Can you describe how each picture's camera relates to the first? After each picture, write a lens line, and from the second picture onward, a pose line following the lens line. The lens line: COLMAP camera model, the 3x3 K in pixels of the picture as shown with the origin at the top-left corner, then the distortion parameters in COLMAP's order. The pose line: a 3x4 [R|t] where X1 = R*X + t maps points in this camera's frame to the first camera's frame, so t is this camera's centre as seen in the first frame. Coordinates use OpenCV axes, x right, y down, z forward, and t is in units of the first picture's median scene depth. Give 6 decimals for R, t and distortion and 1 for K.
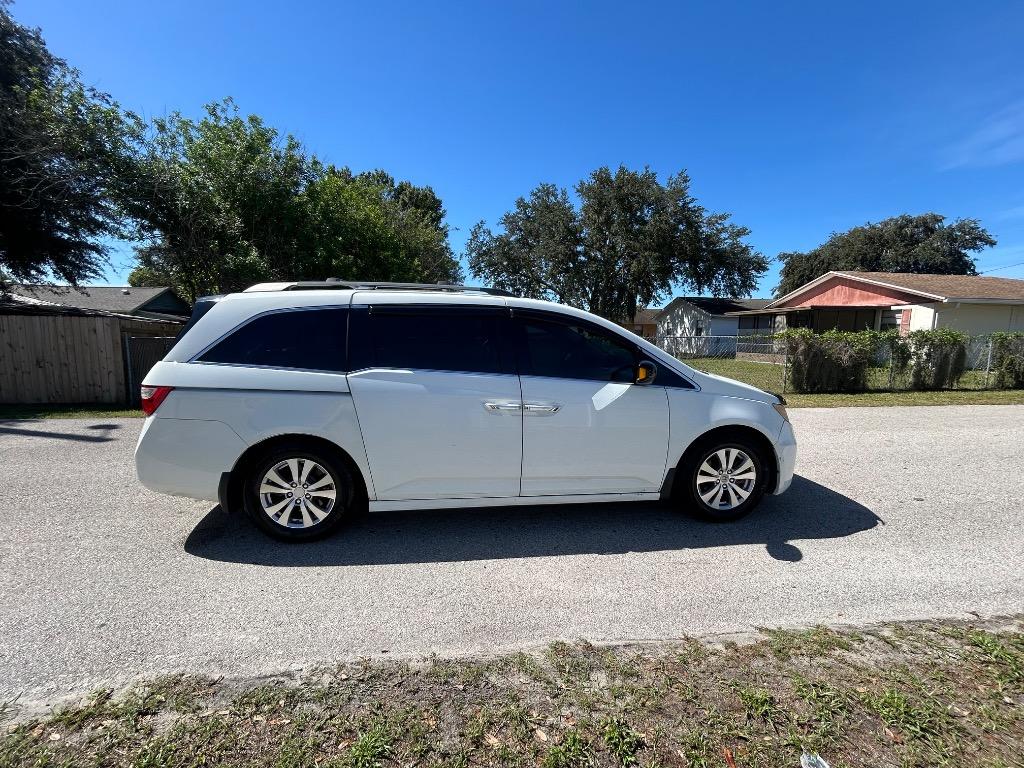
lens RADIAL K [[416.2, 0, 508.9], [0, 416.2, 382.5], [0, 0, 1]] dist [0.001965, 0.001221]
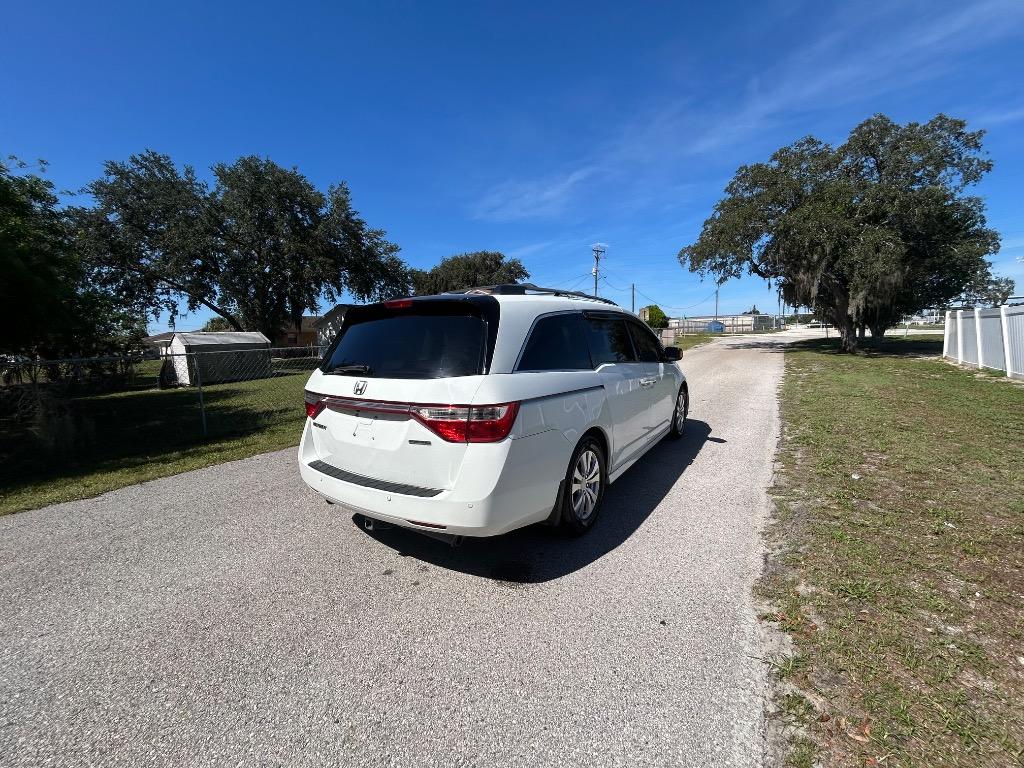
lens RADIAL K [[417.4, 0, 509.7], [0, 417.4, 382.2], [0, 0, 1]] dist [0.003497, -0.000356]
pose [[0.656613, -0.111964, 0.745871, -0.116082], [0.125880, 0.991318, 0.037992, -0.005055], [-0.743649, 0.068944, 0.665006, 0.034709]]
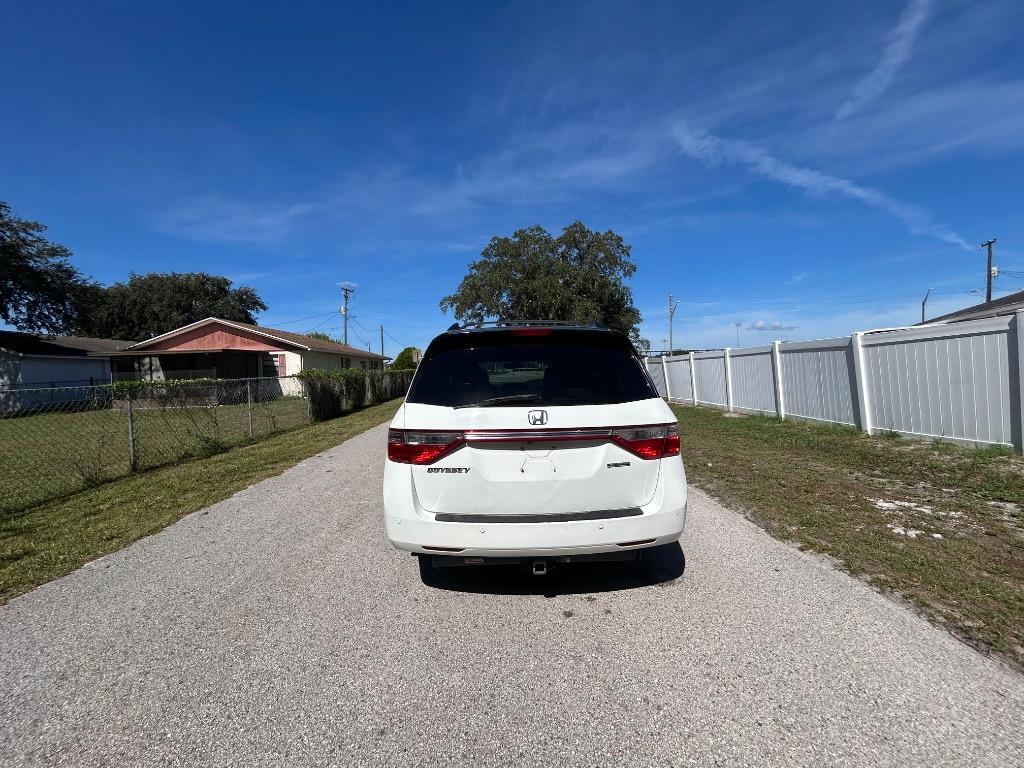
lens RADIAL K [[416.2, 0, 508.9], [0, 416.2, 382.5], [0, 0, 1]] dist [0.001965, 0.001221]
pose [[0.101462, -0.042948, 0.993912, -0.148443], [0.144601, 0.989094, 0.027978, -0.013254], [-0.984274, 0.140882, 0.106566, 0.102319]]
